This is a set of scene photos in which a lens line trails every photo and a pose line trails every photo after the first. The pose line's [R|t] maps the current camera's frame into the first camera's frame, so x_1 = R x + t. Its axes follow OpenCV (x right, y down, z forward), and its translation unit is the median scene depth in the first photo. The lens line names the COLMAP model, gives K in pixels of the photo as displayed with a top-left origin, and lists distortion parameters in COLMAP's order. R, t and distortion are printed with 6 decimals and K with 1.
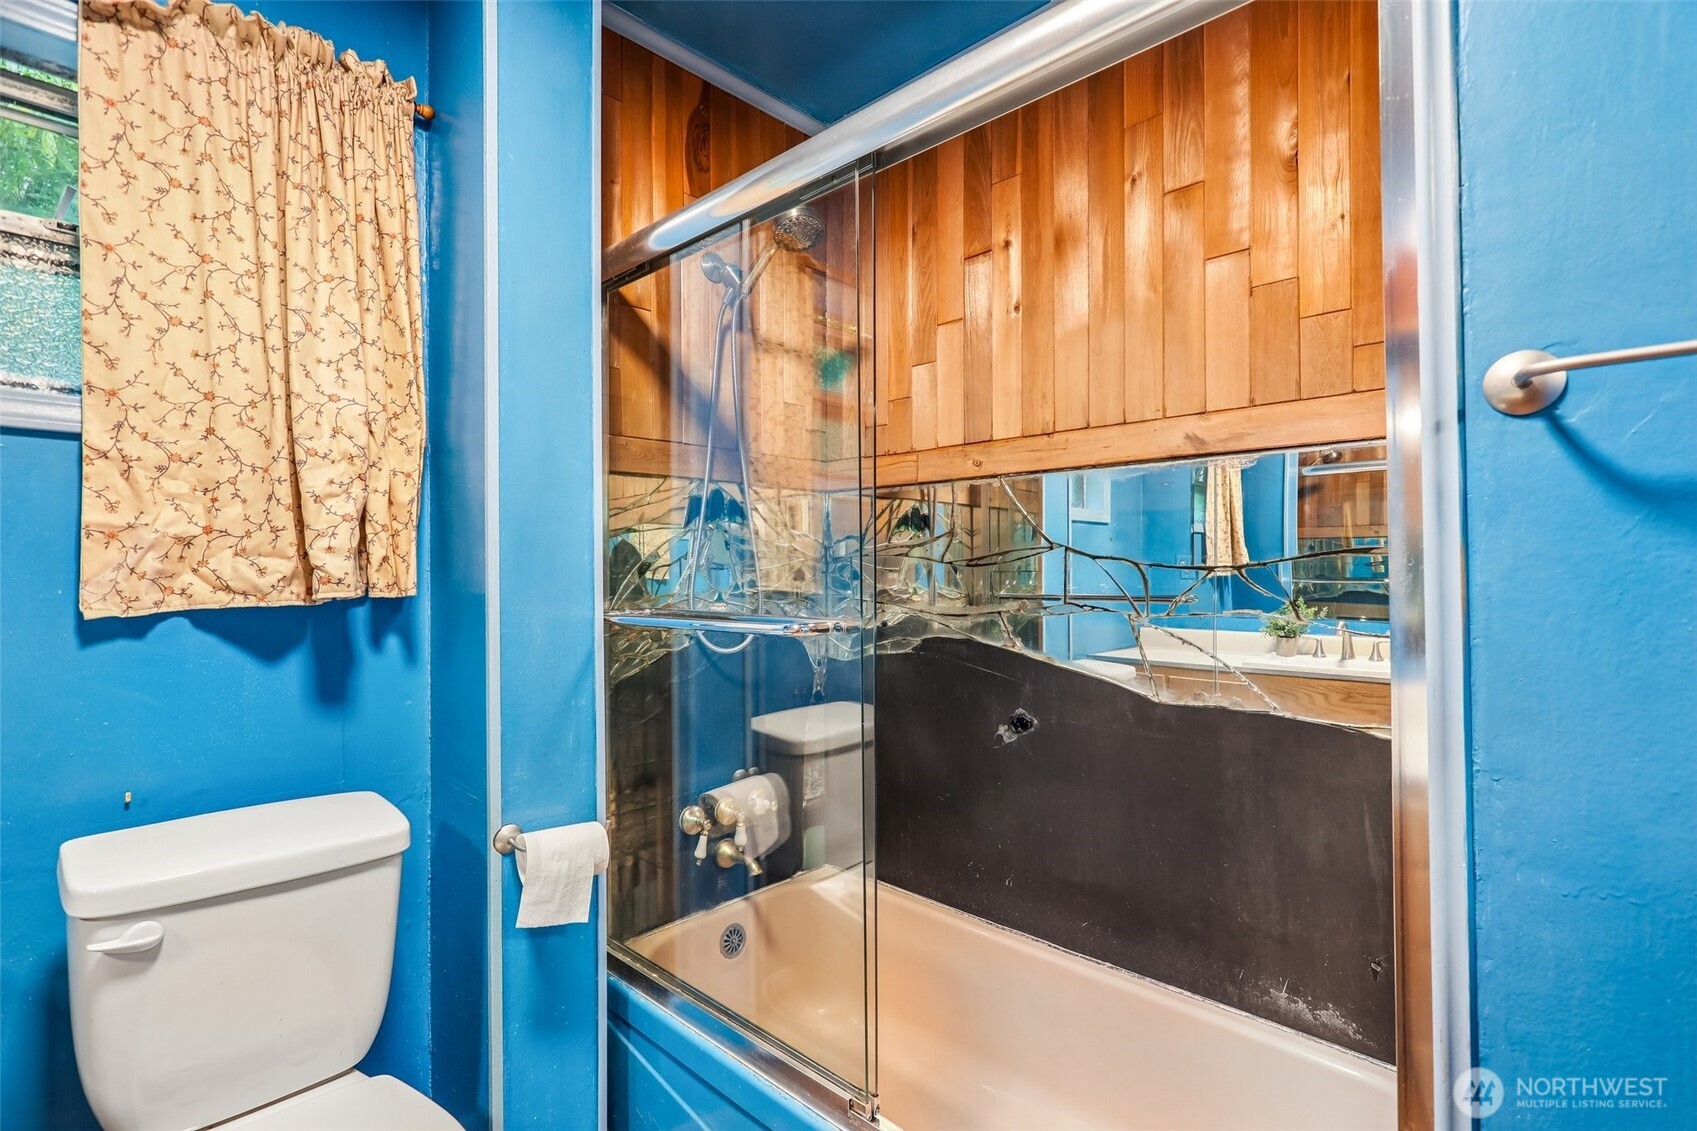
lens RADIAL K [[802.2, 0, 843.0], [0, 802.2, 565.0], [0, 0, 1]] dist [0.001589, 0.000395]
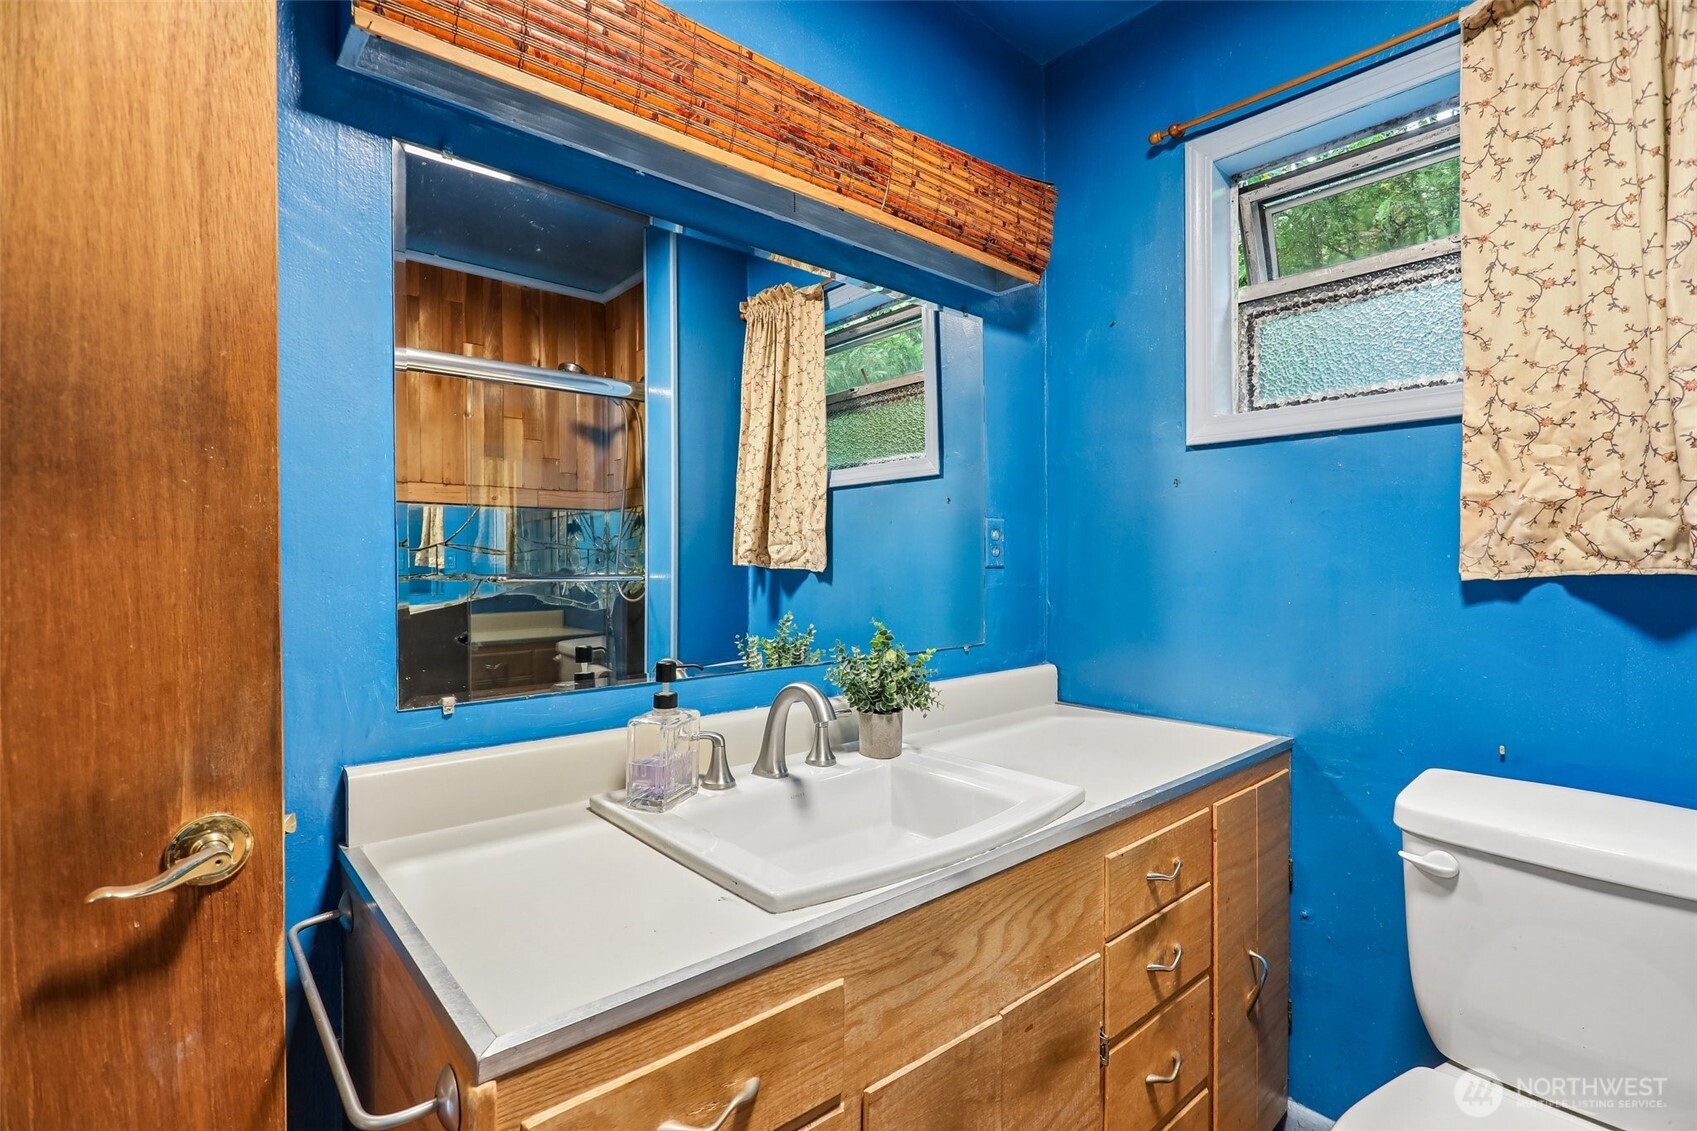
lens RADIAL K [[802.2, 0, 844.4], [0, 802.2, 566.1], [0, 0, 1]] dist [0.001589, 0.000395]
pose [[-0.092880, 0.005765, -0.995661, 0.238000], [0.007154, 0.999961, 0.005122, 0.033416], [0.995652, -0.006647, -0.092918, 0.229317]]
